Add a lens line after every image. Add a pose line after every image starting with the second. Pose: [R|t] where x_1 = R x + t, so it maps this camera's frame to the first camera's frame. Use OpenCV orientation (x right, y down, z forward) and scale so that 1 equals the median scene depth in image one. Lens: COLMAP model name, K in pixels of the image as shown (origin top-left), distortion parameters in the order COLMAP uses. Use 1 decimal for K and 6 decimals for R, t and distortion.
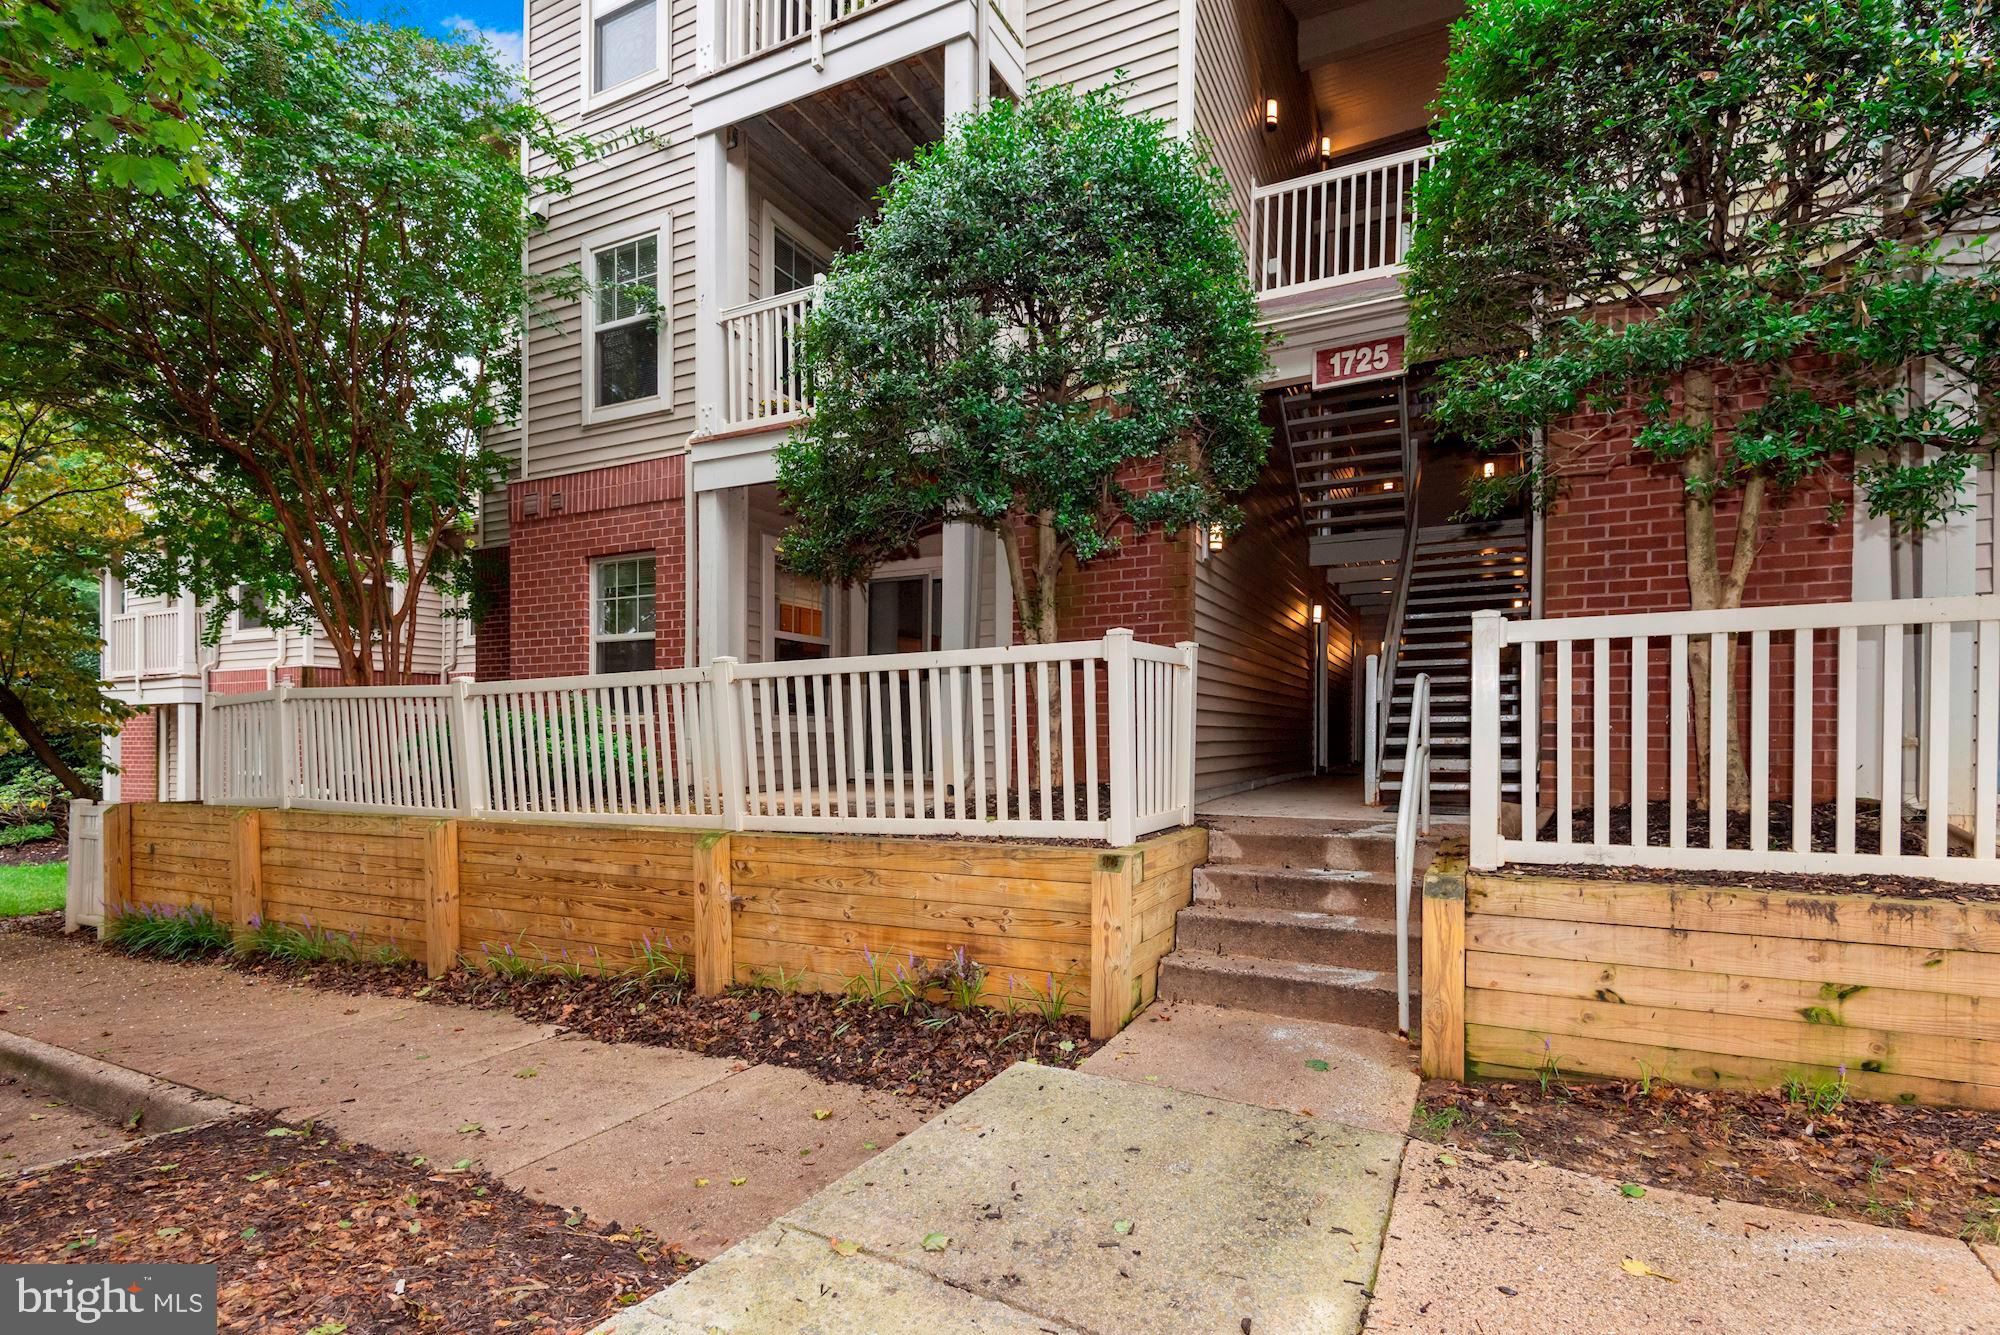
lens RADIAL K [[938.4, 0, 1017.3], [0, 938.4, 632.2], [0, 0, 1]] dist [0.034359, -0.000227]
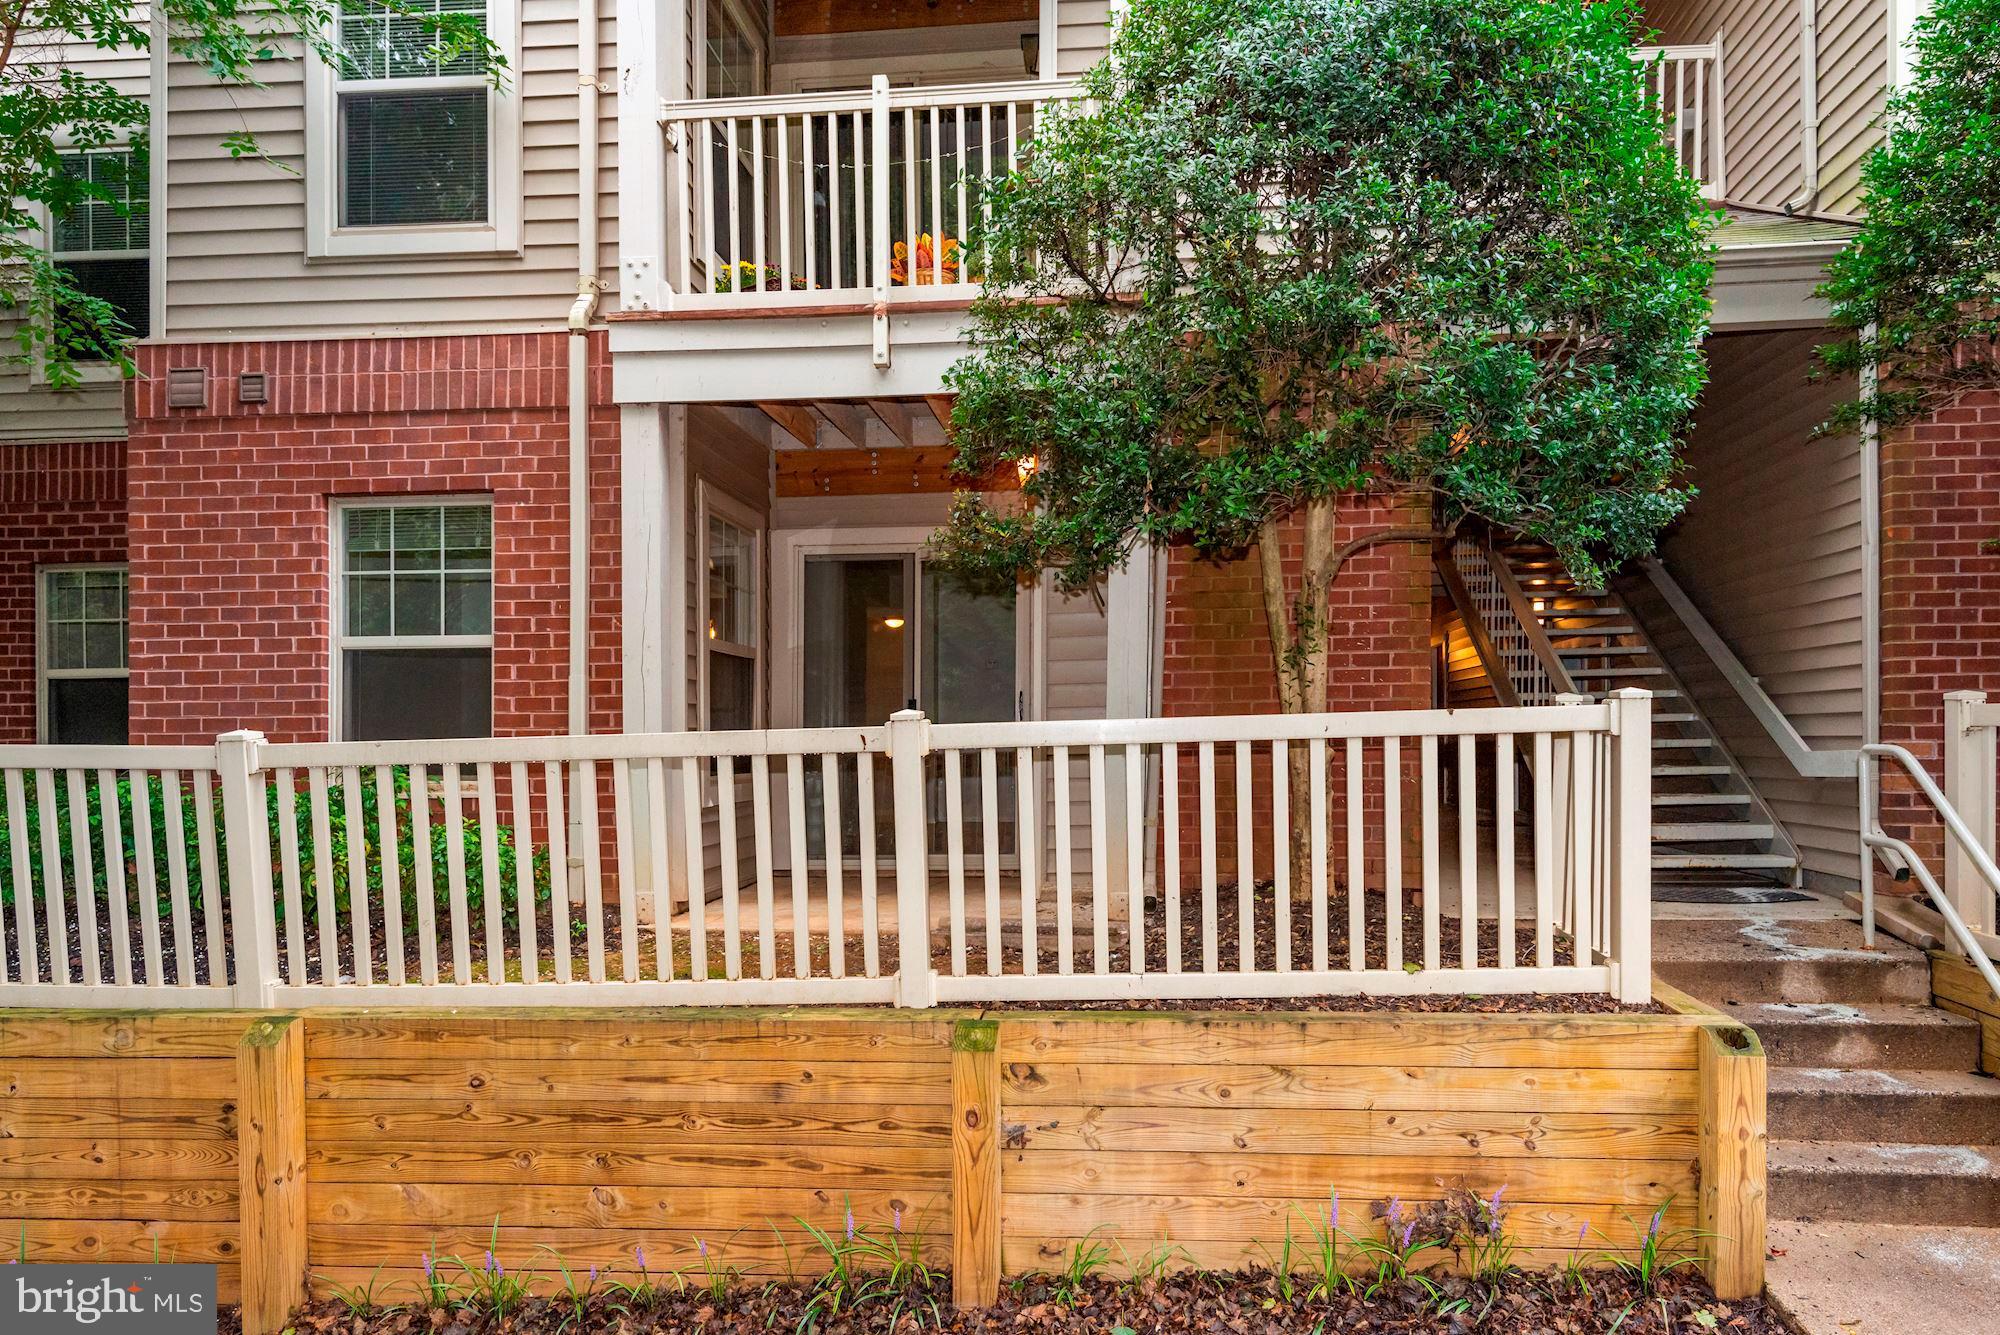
lens RADIAL K [[1255.3, 0, 998.3], [0, 1255.3, 604.2], [0, 0, 1]] dist [0.046753, -0.029831]
pose [[0.928746, 0.031167, 0.369403, -0.576173], [-0.031581, 0.999489, -0.004929, -0.038742], [-0.369368, -0.007089, 0.929256, 0.257820]]
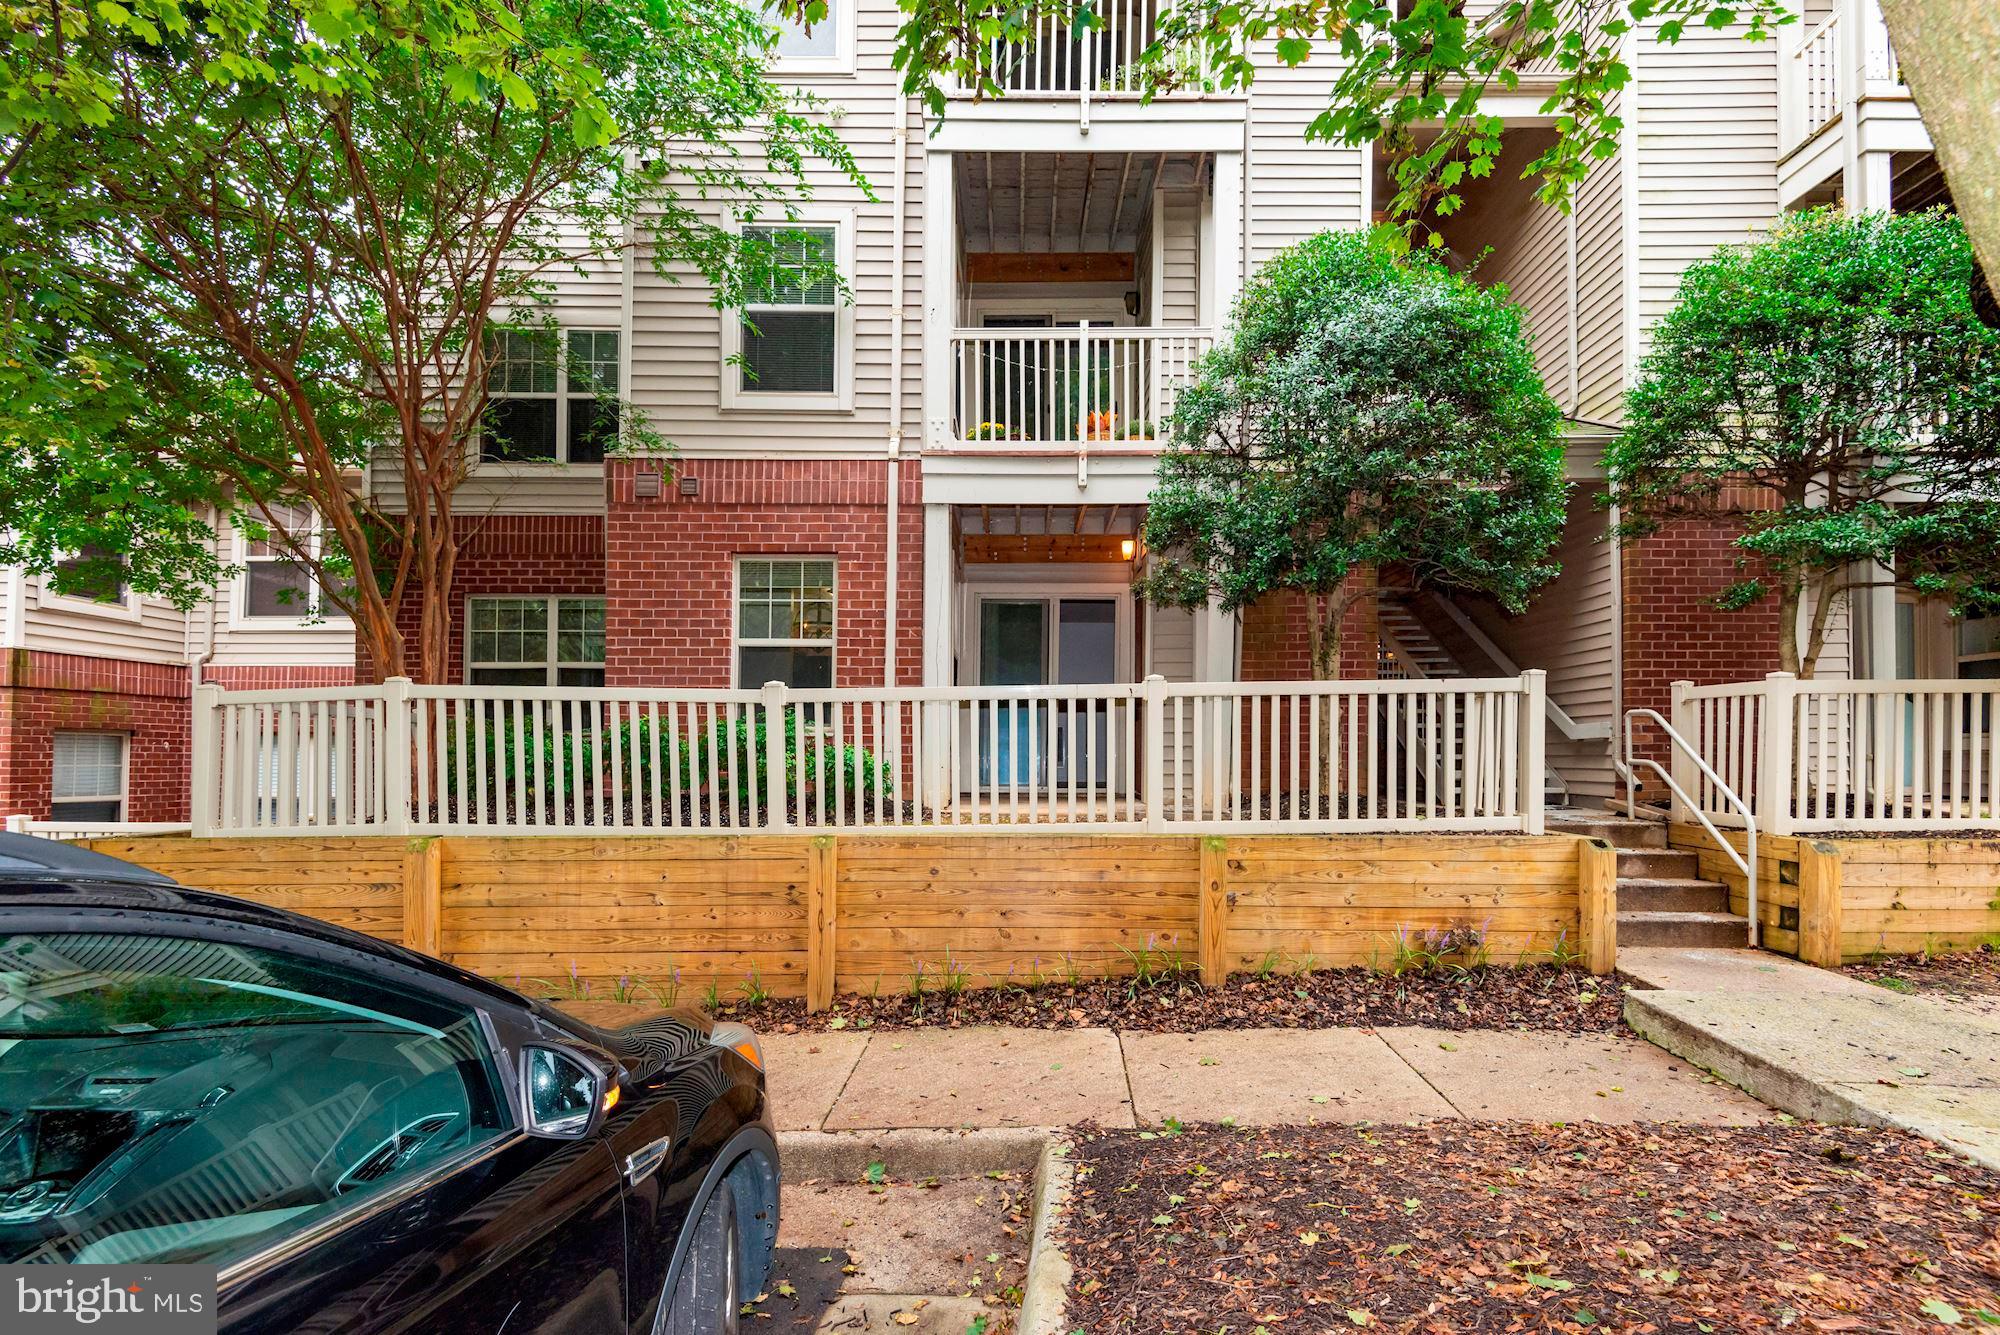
lens RADIAL K [[912.6, 0, 990.6], [0, 912.6, 632.0], [0, 0, 1]] dist [0.049845, -0.030629]
pose [[0.893229, 0.061254, 0.445410, -0.993452], [-0.051538, 0.998095, -0.033906, 0.023691], [-0.446638, 0.007331, 0.894685, 0.148205]]
